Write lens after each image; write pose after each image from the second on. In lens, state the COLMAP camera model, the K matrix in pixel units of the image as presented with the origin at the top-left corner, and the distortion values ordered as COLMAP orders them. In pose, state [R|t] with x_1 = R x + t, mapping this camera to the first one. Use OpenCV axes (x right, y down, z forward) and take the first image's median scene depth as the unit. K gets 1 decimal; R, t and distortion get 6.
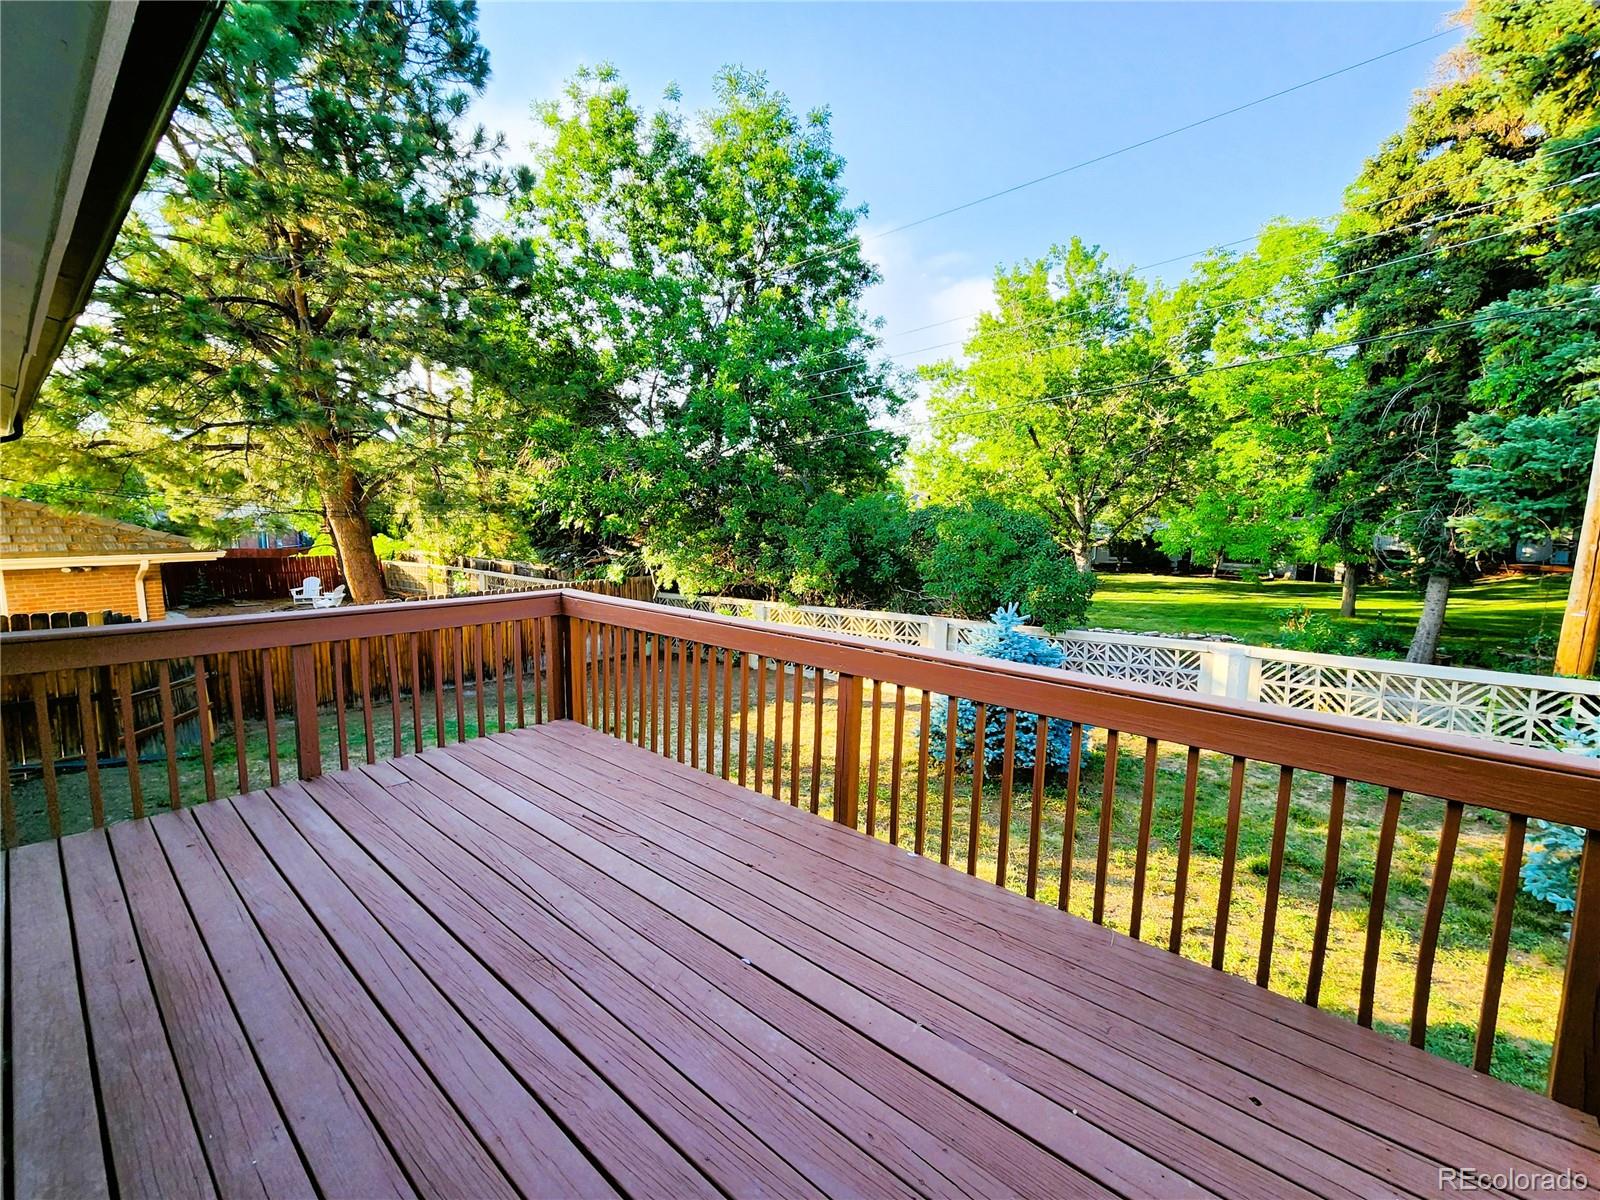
lens RADIAL K [[651.5, 0, 799.6], [0, 651.5, 590.5], [0, 0, 1]] dist [0.000431, -0.000364]
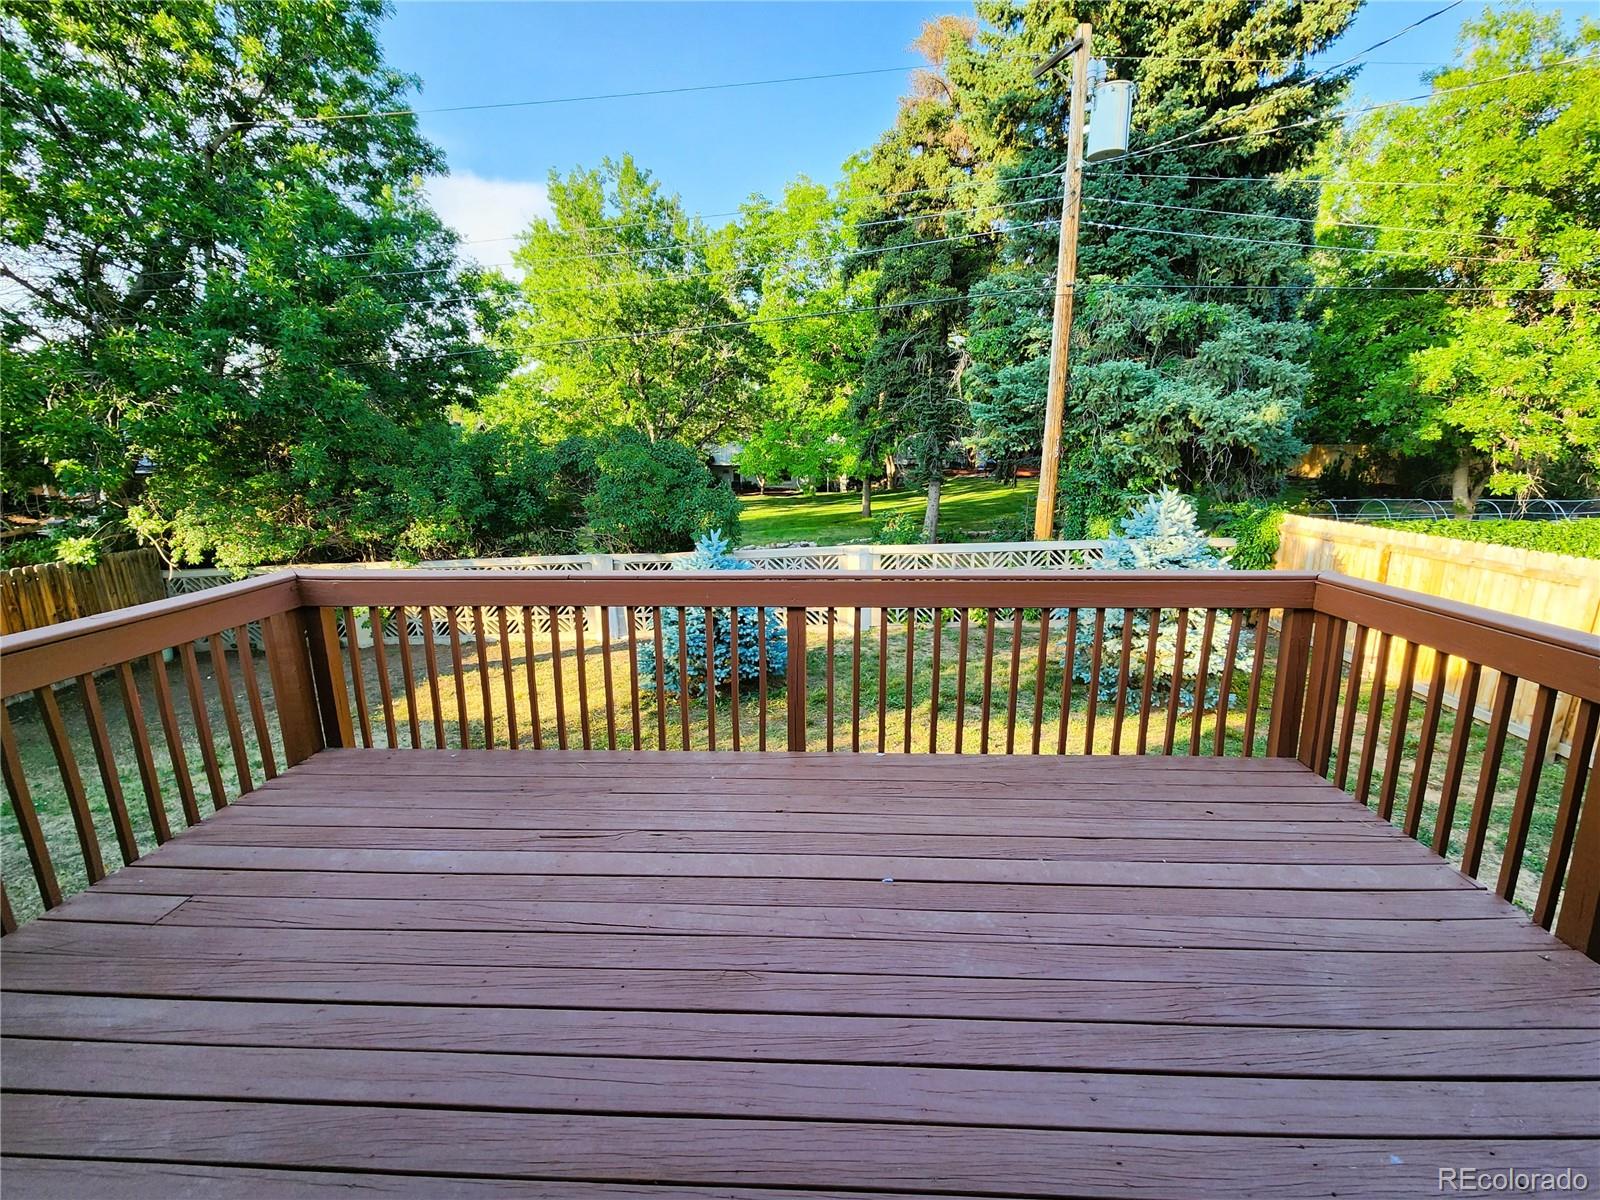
lens RADIAL K [[659.6, 0, 796.5], [0, 659.6, 589.2], [0, 0, 1]] dist [0.002668, -0.000234]
pose [[0.799374, -0.154260, 0.580694, -0.115565], [0.095407, 0.986806, 0.130808, -0.007574], [-0.593211, -0.049163, 0.803545, 0.039192]]
